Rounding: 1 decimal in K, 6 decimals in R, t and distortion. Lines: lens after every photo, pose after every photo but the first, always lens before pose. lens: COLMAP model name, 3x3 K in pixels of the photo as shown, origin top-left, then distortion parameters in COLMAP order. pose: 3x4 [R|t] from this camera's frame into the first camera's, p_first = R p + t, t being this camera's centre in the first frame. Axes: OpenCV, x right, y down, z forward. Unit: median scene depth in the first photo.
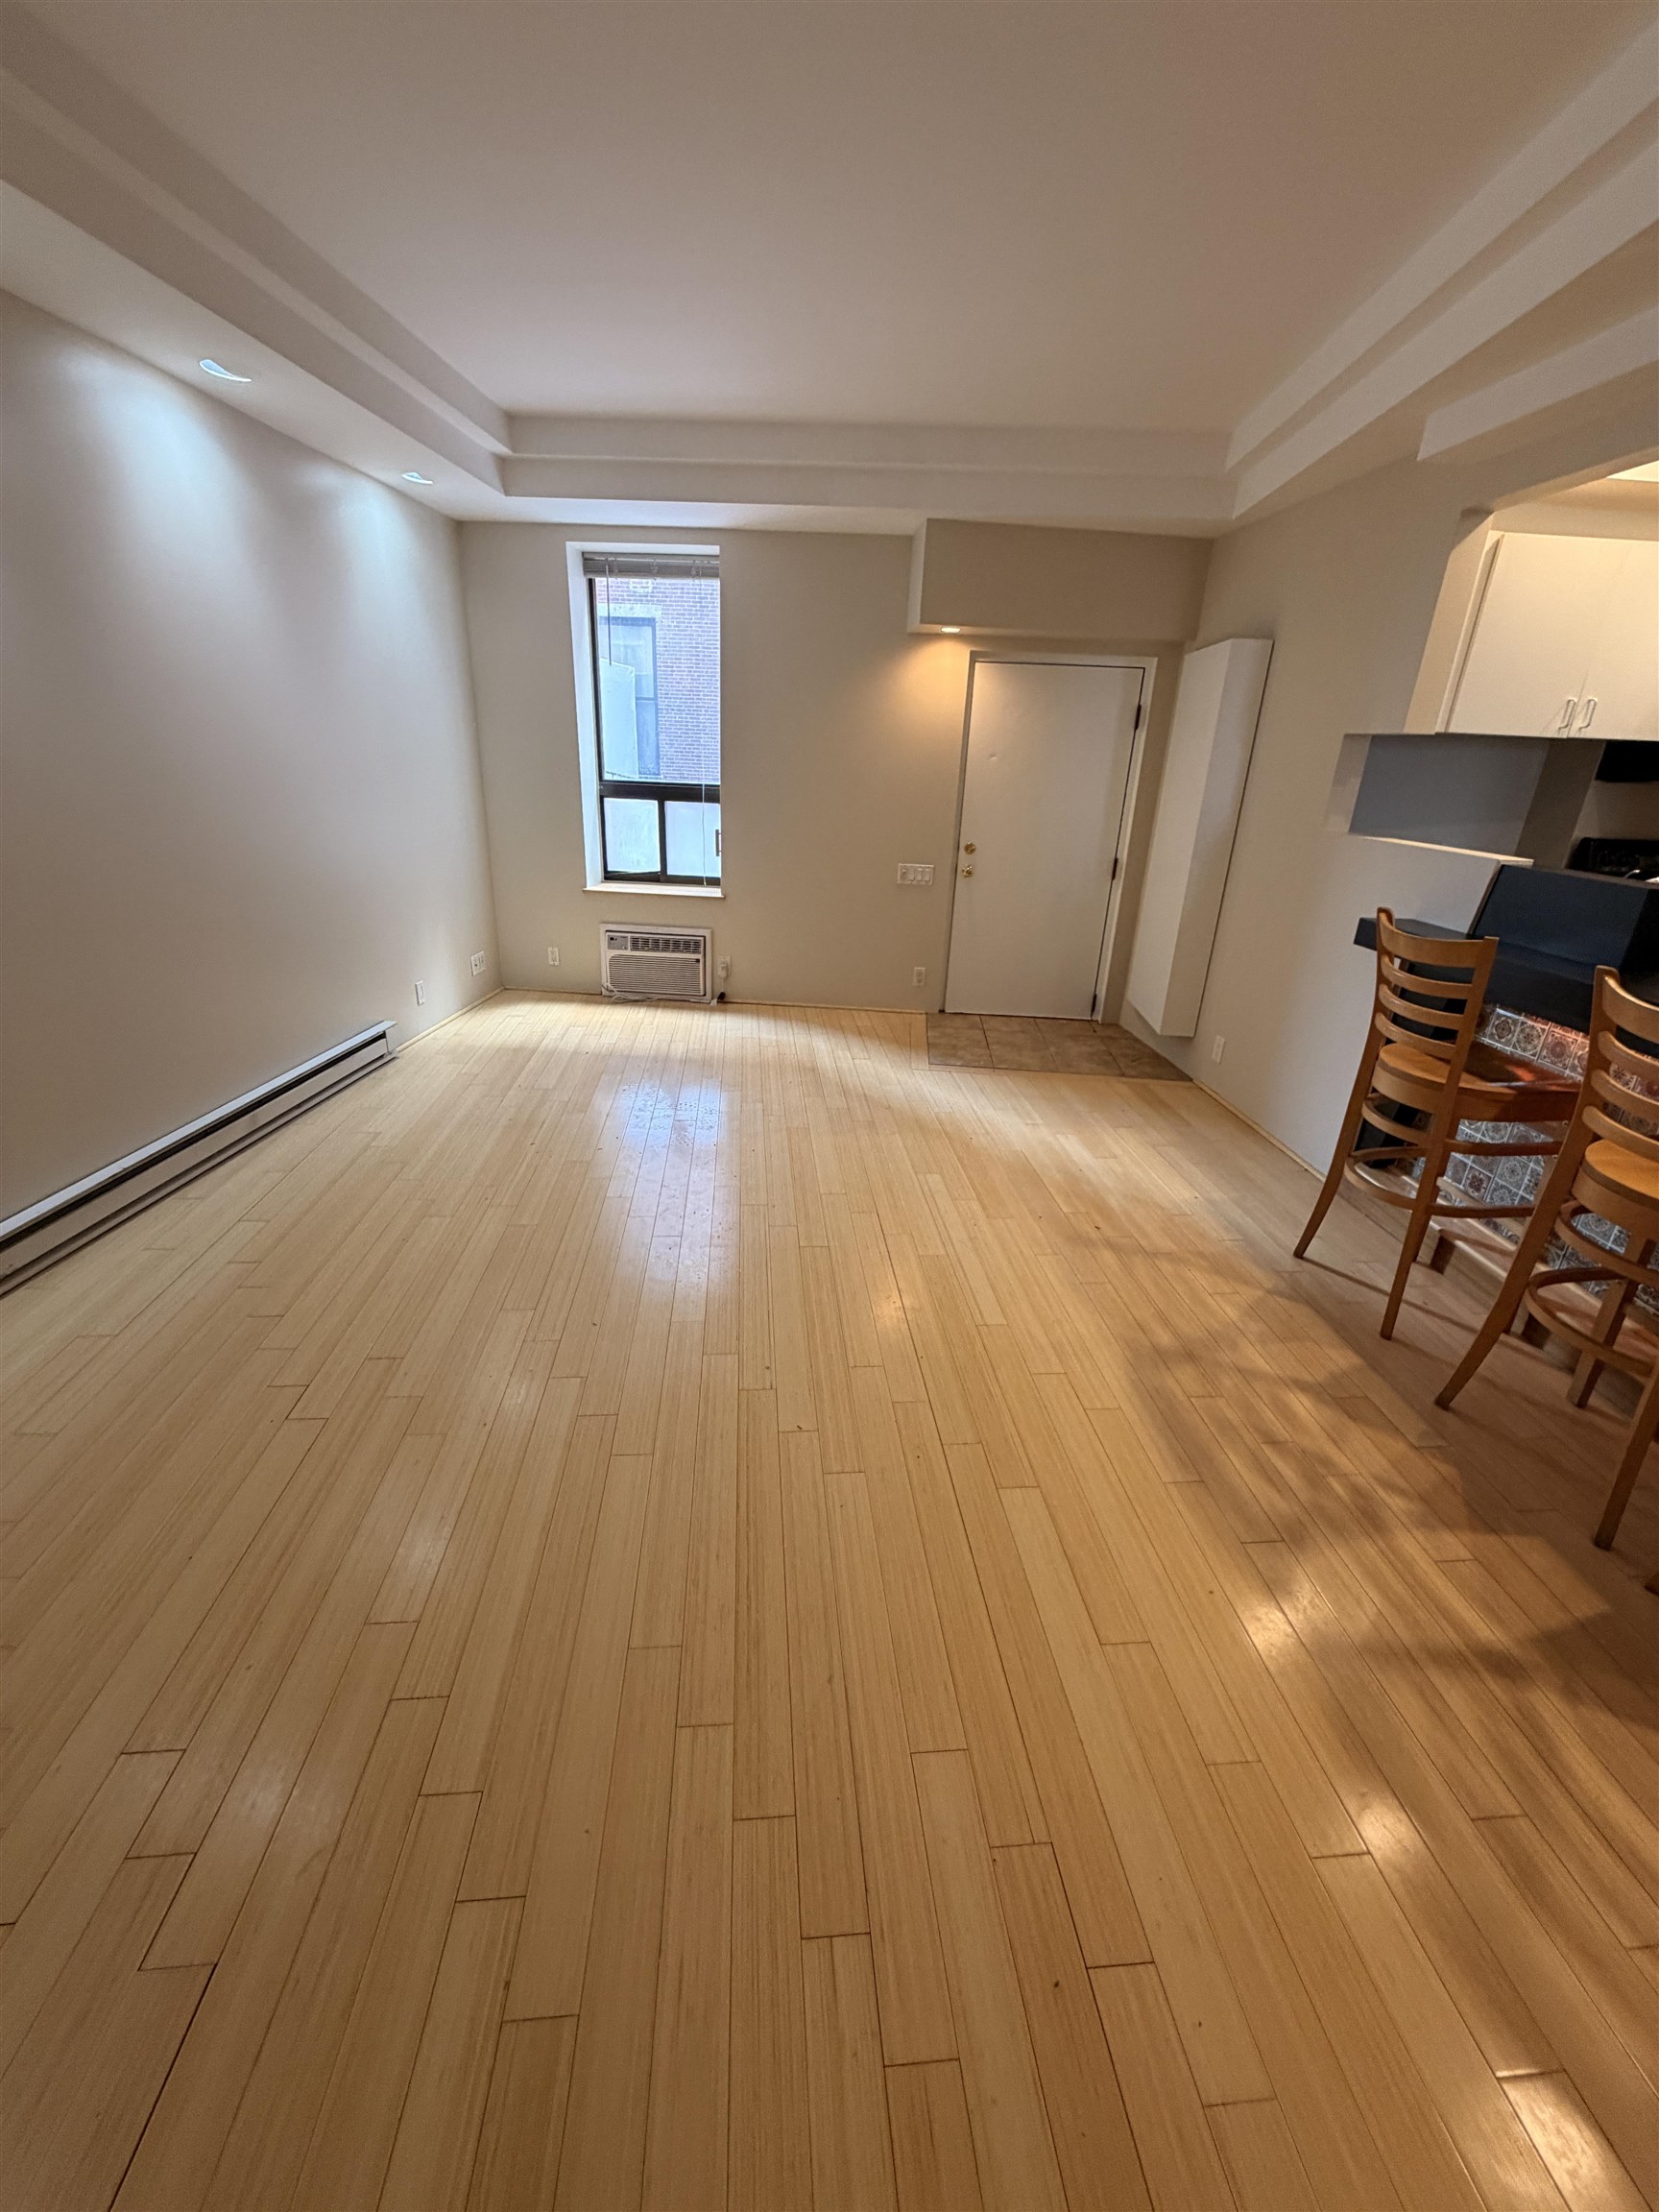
lens RADIAL K [[878.7, 0, 830.4], [0, 878.7, 1099.6], [0, 0, 1]] dist [0.000096, 0.000067]
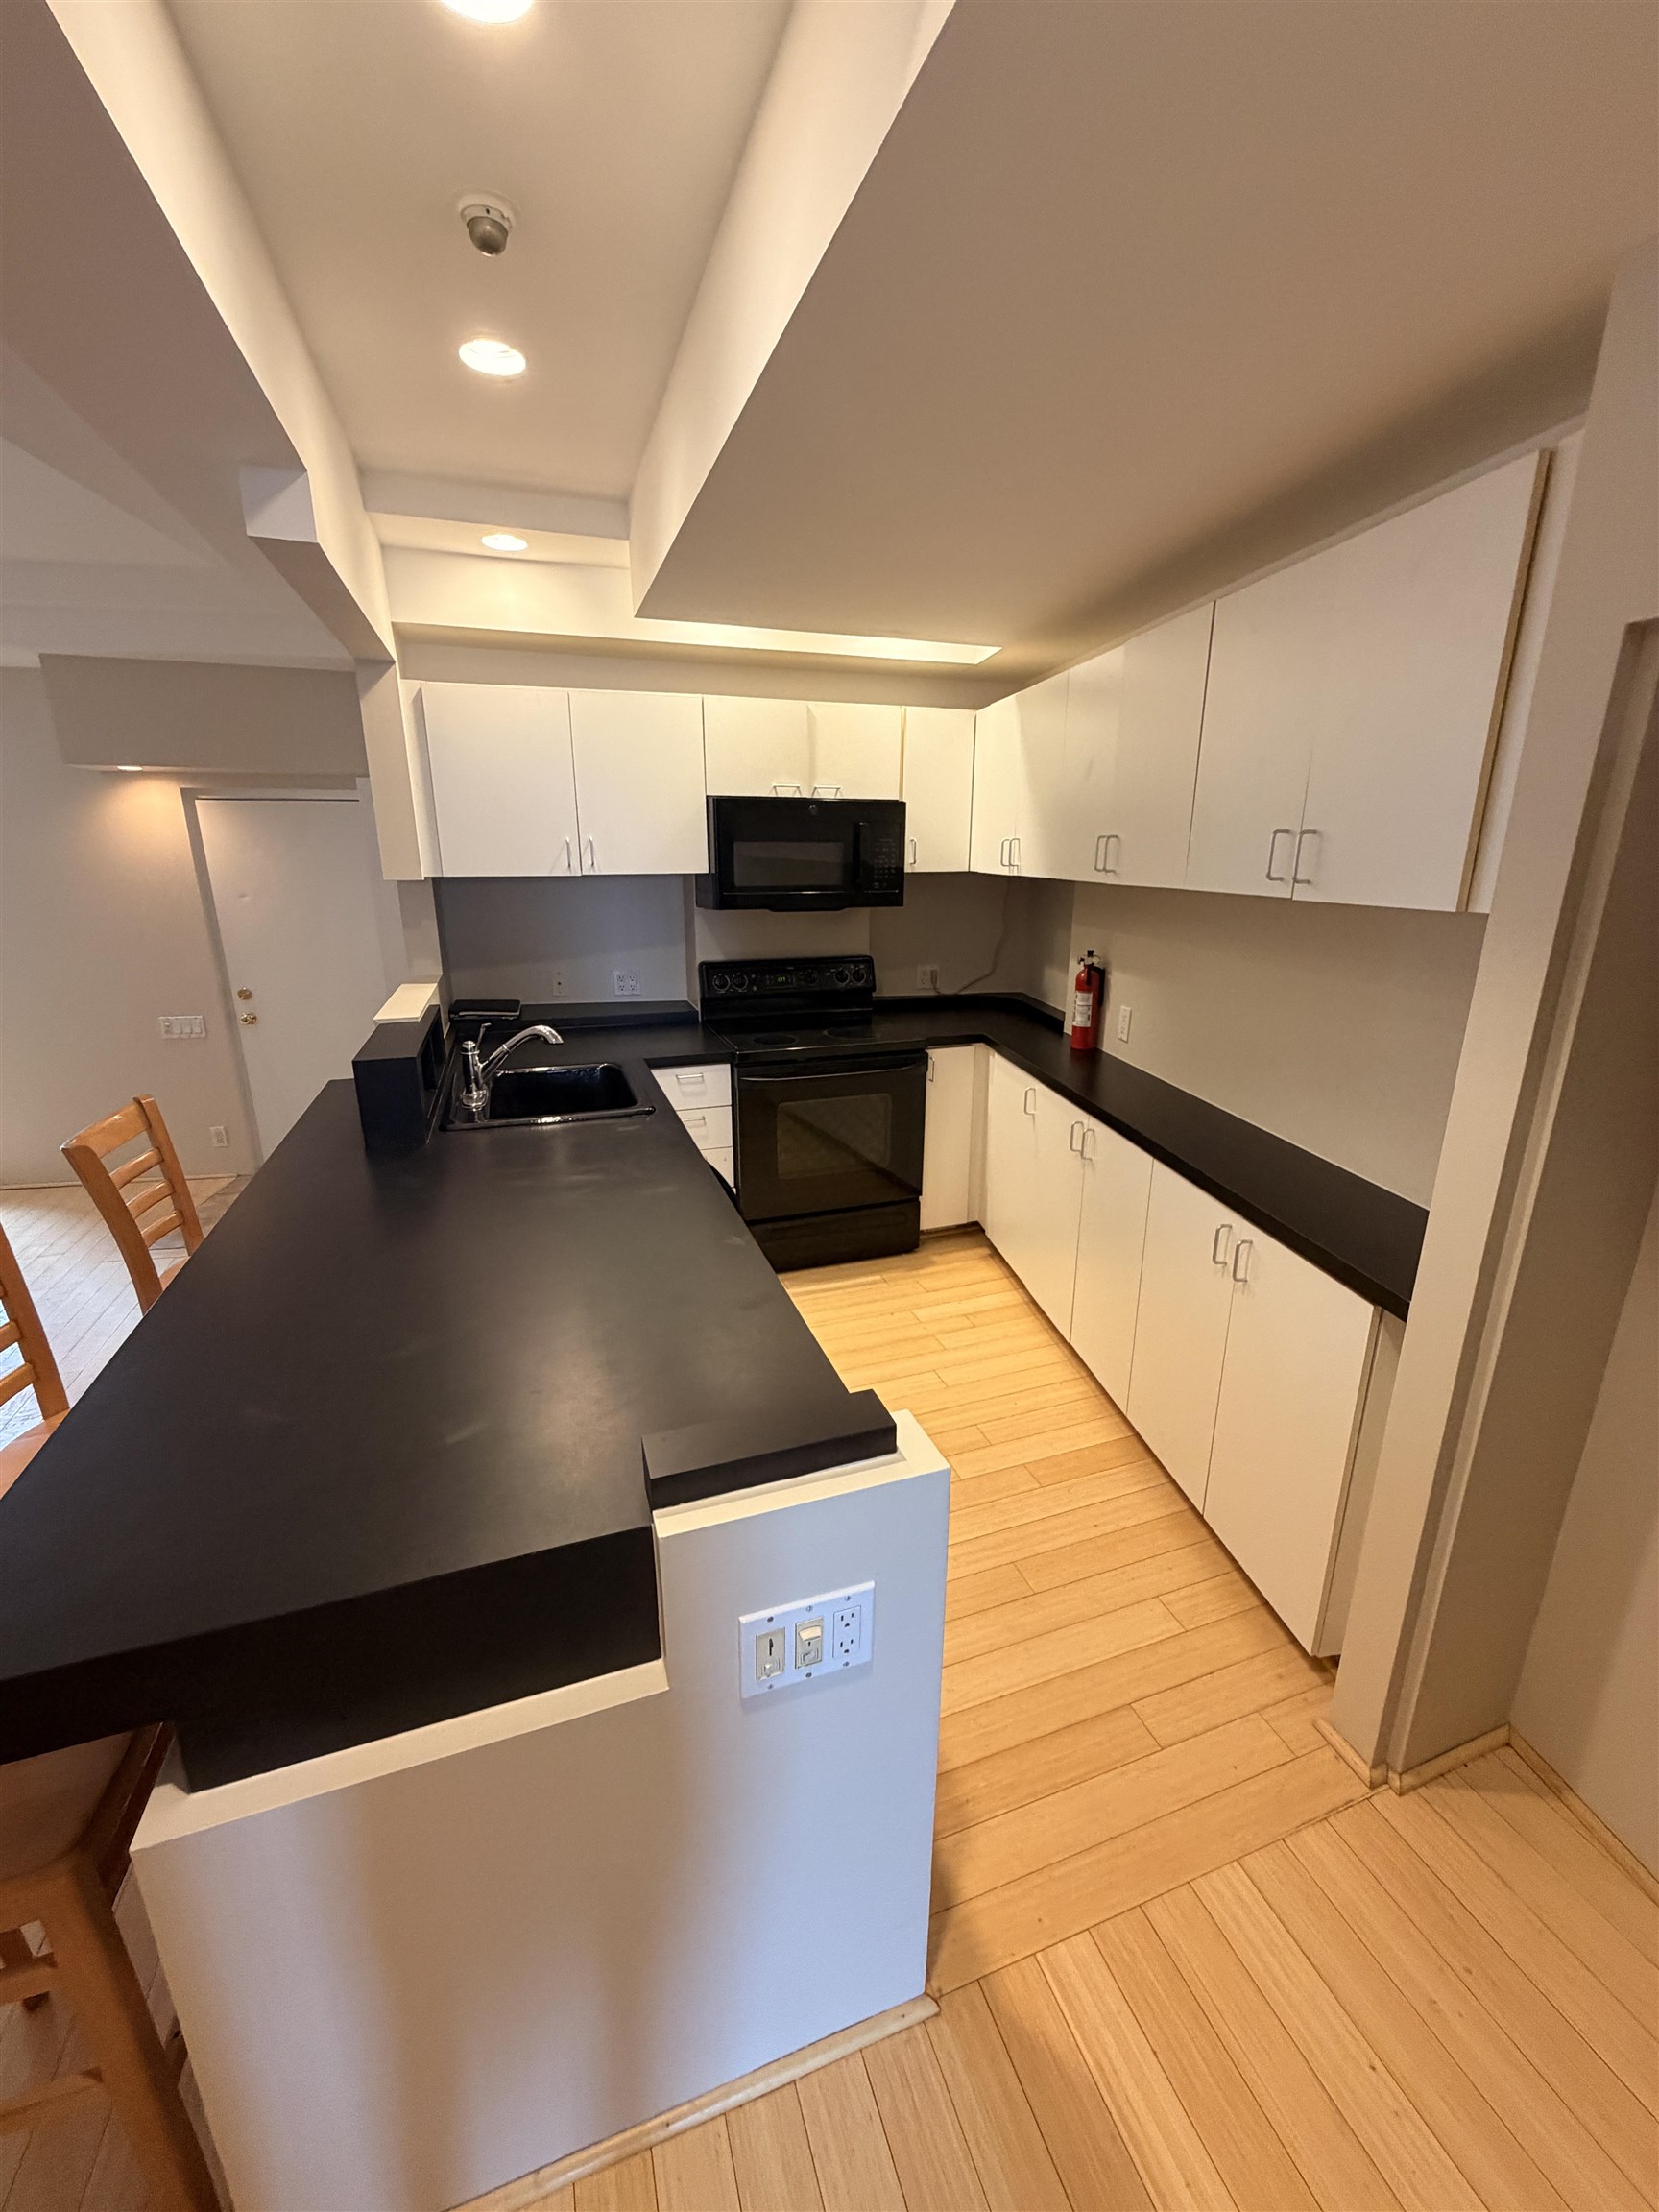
lens RADIAL K [[878.7, 0, 831.1], [0, 878.7, 1098.6], [0, 0, 1]] dist [0.000096, 0.000067]
pose [[0.969146, -0.105262, 0.222880, 0.871655], [0.126408, 0.988517, -0.082799, -0.045310], [-0.211605, 0.108418, 0.971323, 0.004635]]
